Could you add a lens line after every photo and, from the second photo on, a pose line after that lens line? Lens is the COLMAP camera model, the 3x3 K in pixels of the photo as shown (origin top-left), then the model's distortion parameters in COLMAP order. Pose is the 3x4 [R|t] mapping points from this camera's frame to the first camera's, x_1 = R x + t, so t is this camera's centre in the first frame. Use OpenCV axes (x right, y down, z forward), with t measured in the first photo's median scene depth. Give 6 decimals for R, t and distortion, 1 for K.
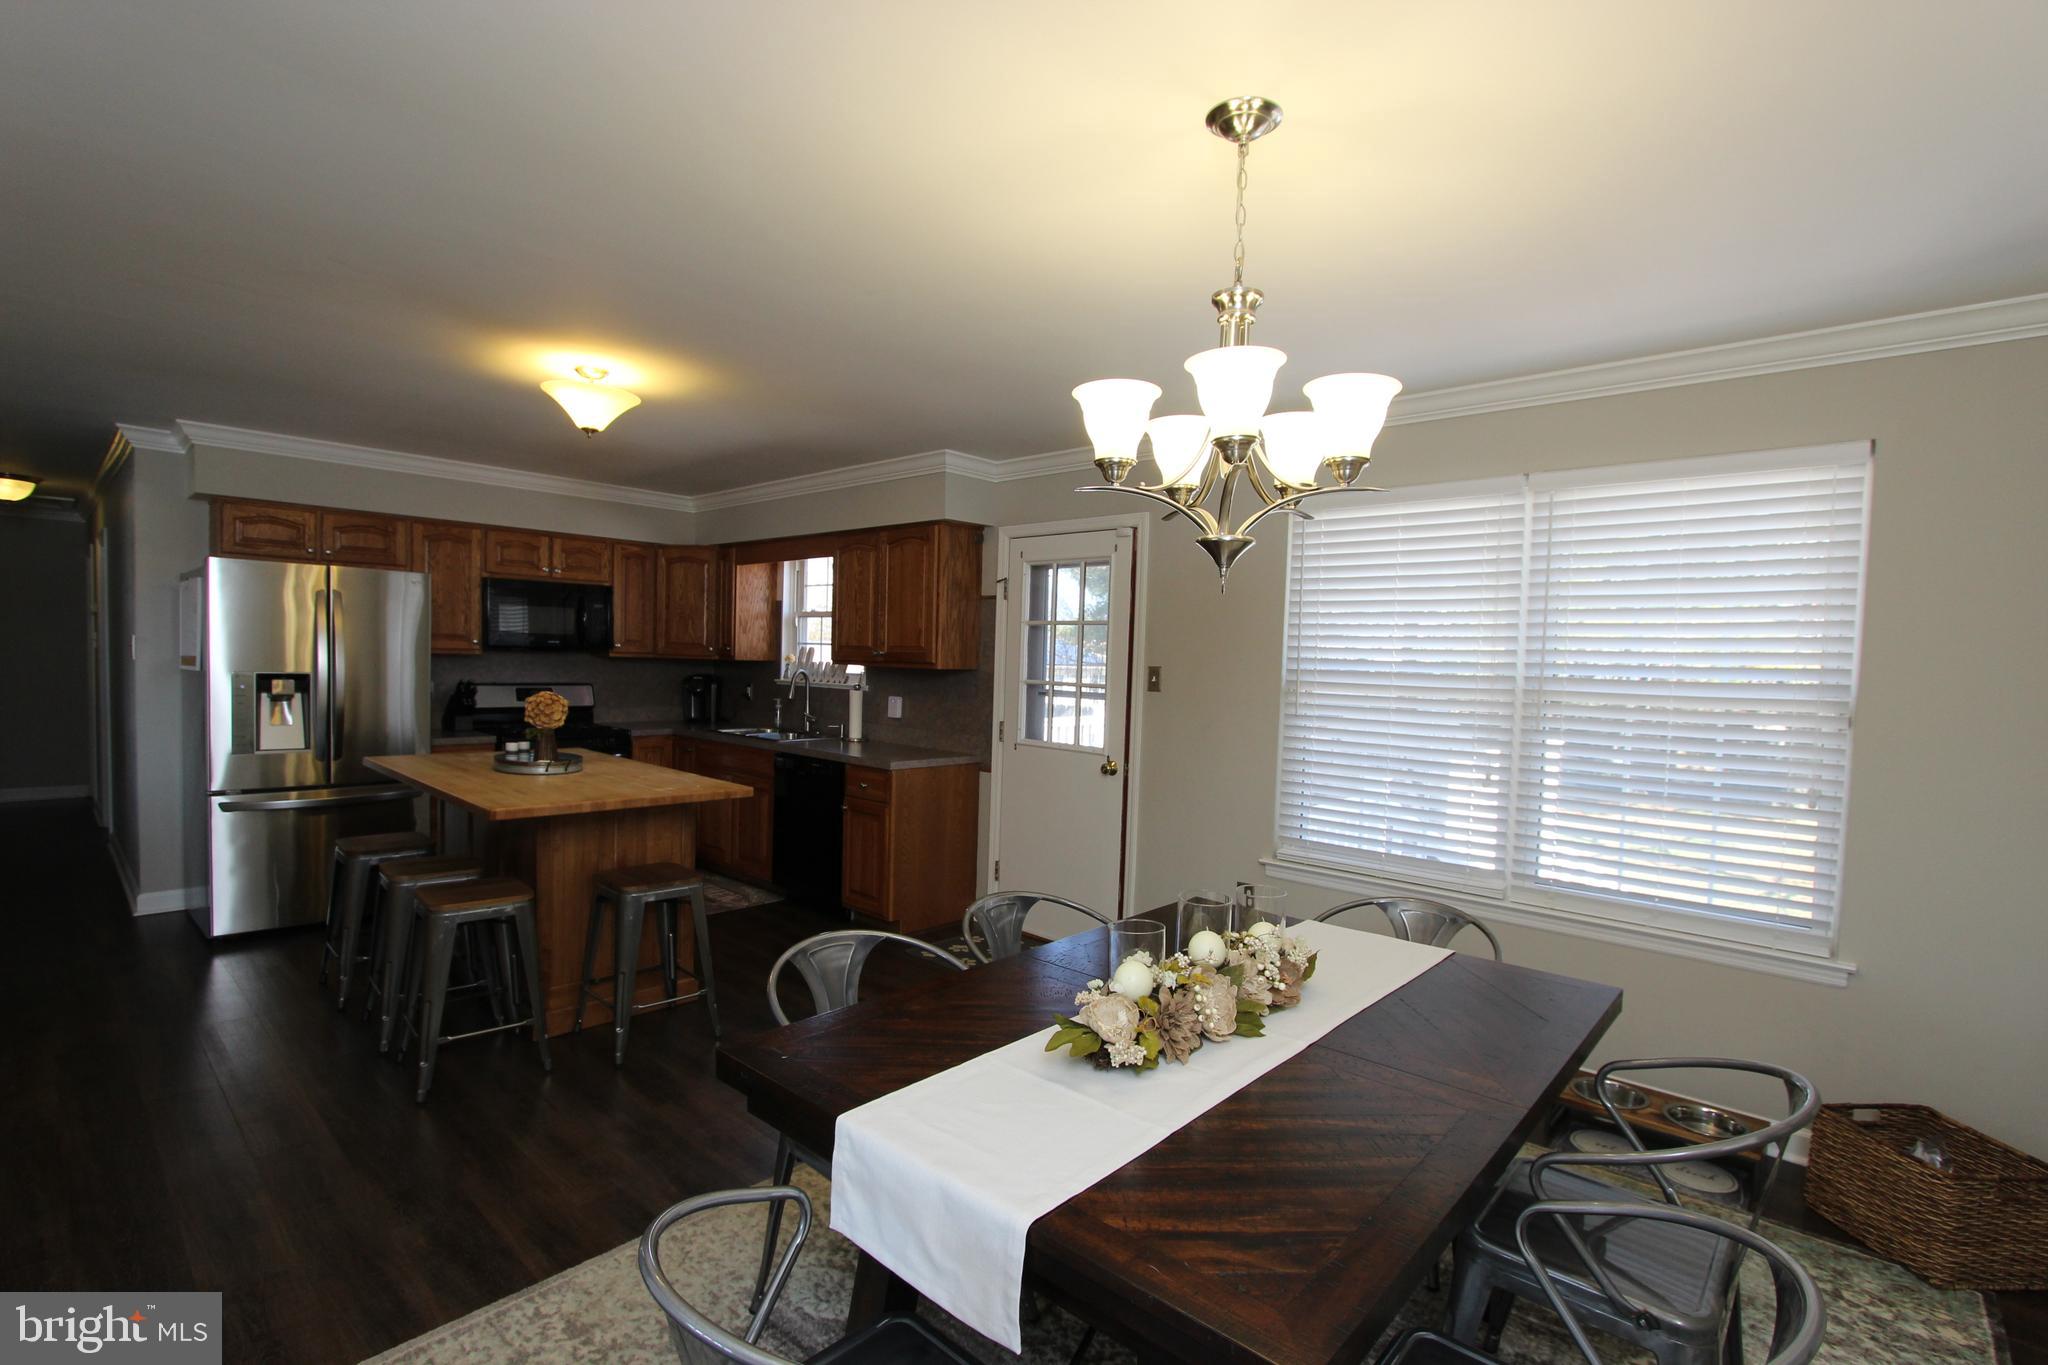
lens RADIAL K [[944.4, 0, 1014.6], [0, 944.4, 707.4], [0, 0, 1]] dist [-0.019335, 0.002322]
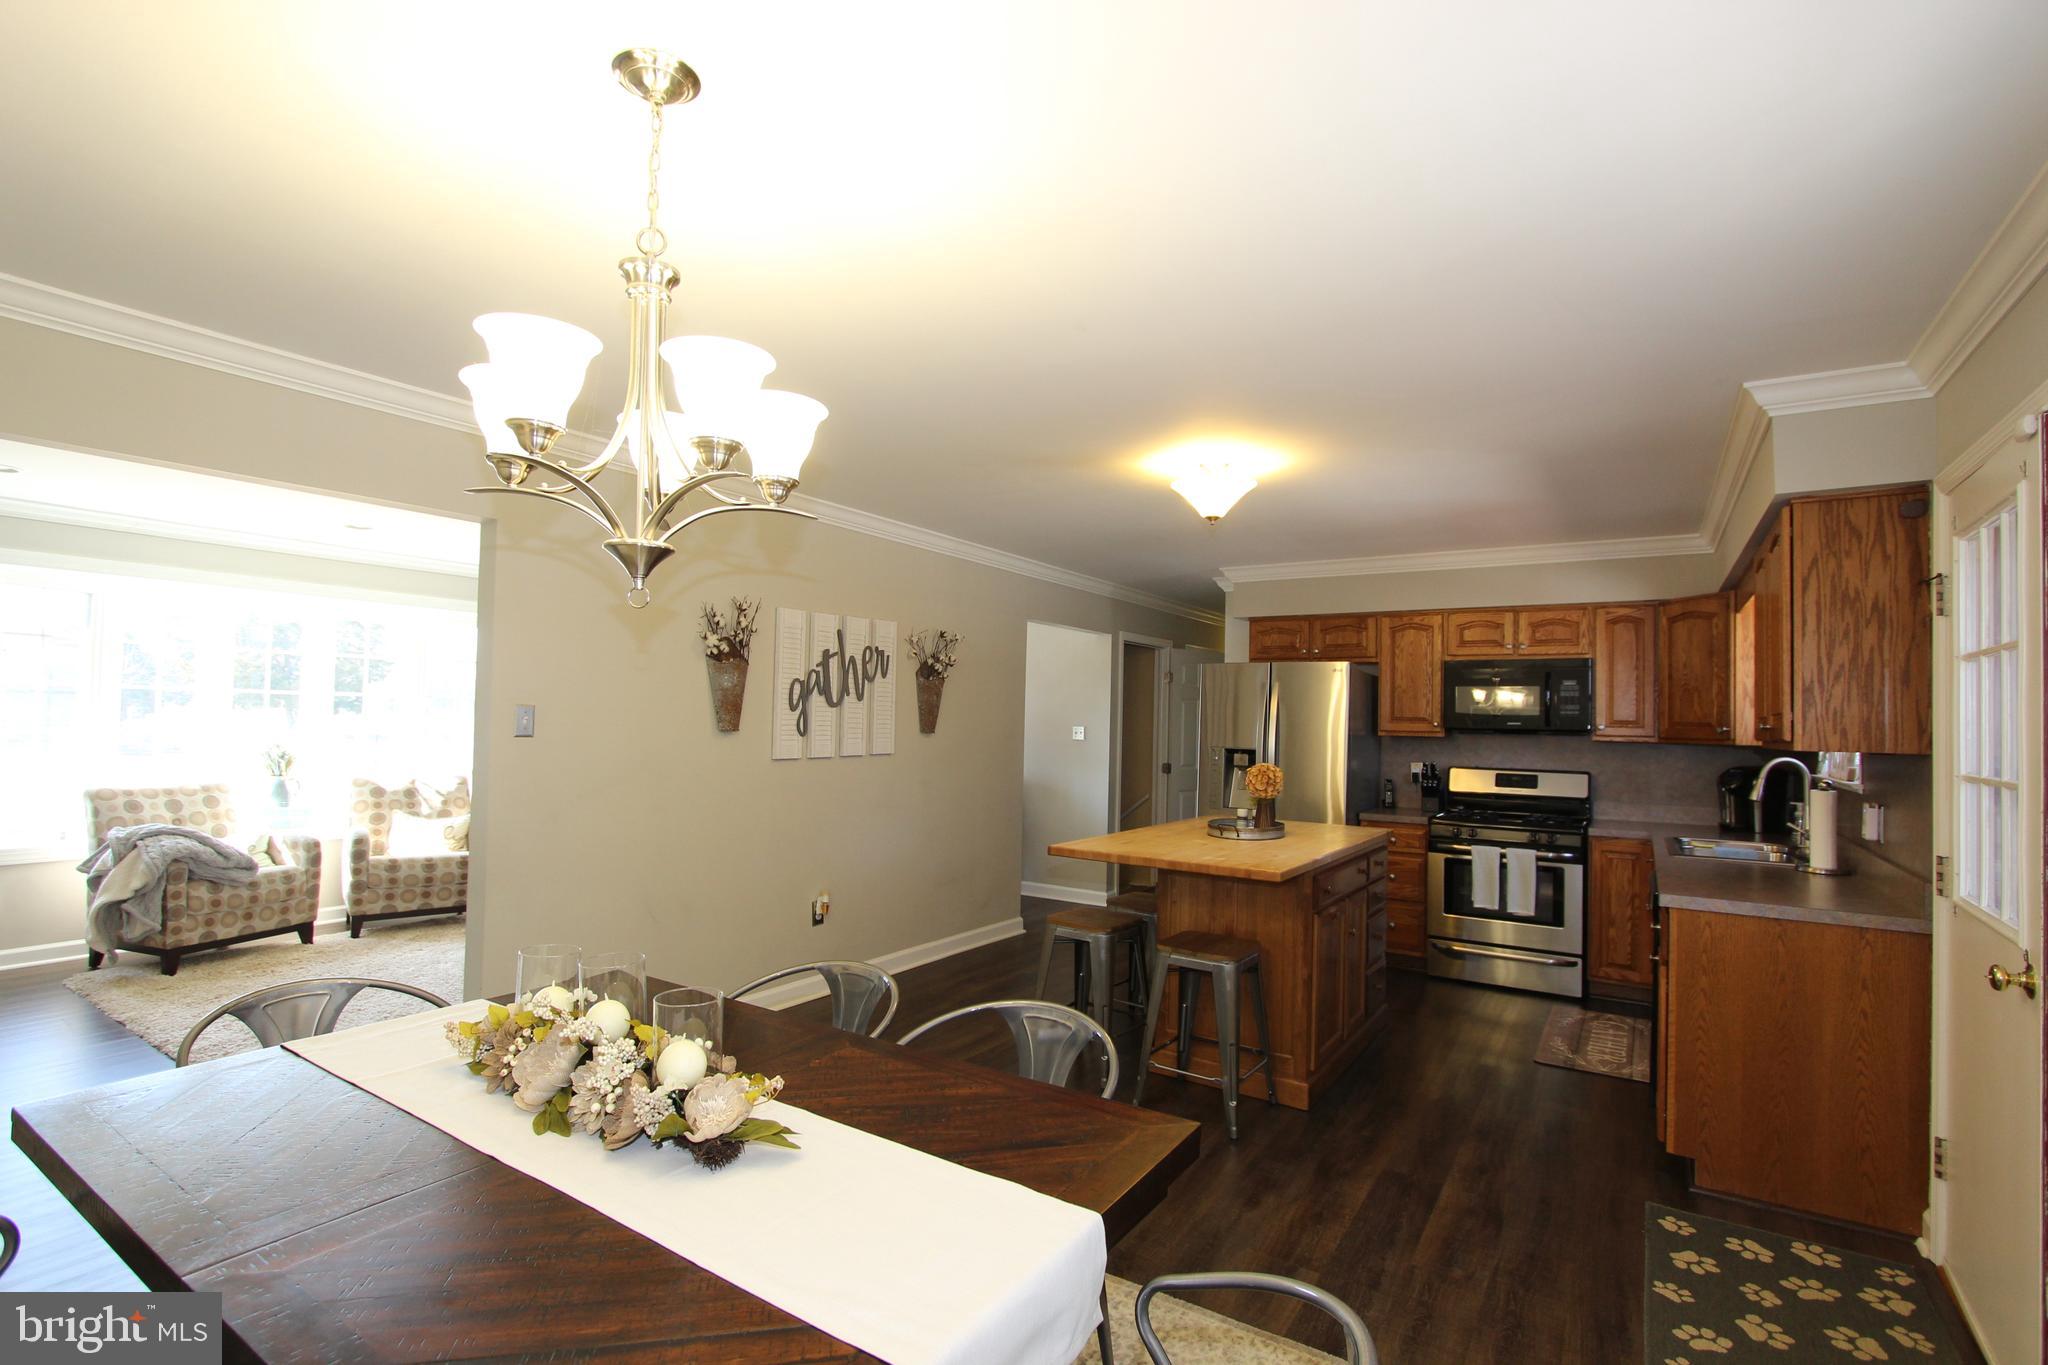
lens RADIAL K [[944.4, 0, 1013.7], [0, 944.4, 693.0], [0, 0, 1]] dist [-0.019335, 0.002322]
pose [[0.161613, -0.053676, -0.985393, 0.391455], [-0.072614, 0.995166, -0.066118, -0.003155], [0.984179, 0.082239, 0.156934, 0.421748]]
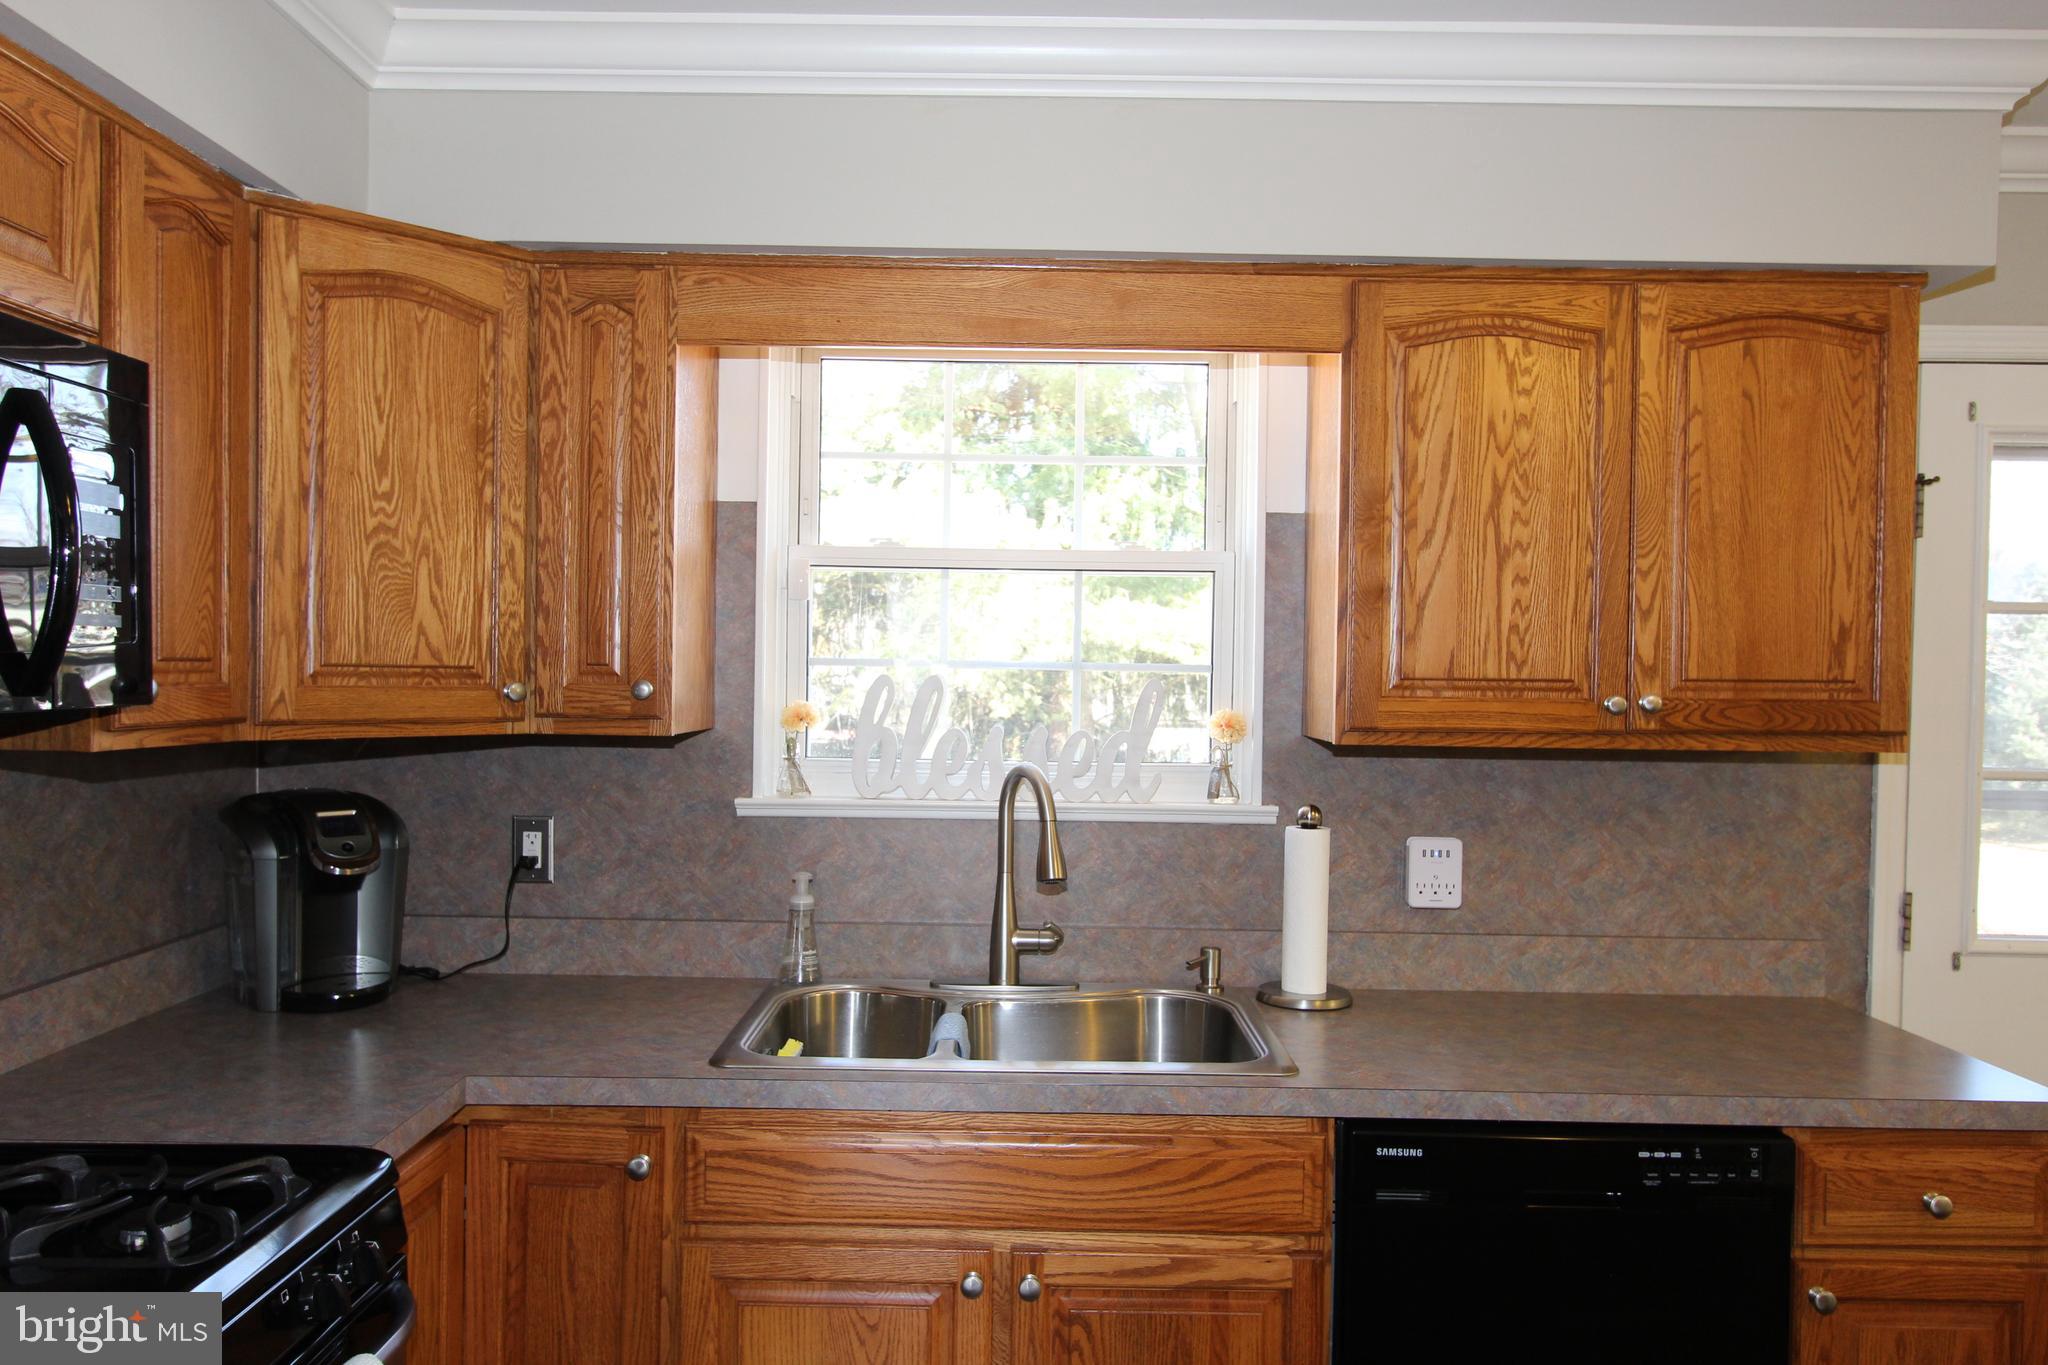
lens RADIAL K [[1408.6, 0, 1012.9], [0, 1408.6, 695.9], [0, 0, 1]] dist [-0.013936, 0.013504]
pose [[0.734802, -0.031804, 0.677536, -0.584112], [0.043982, 0.999032, -0.000805, -0.068884], [-0.676855, 0.030391, 0.735489, 0.828342]]
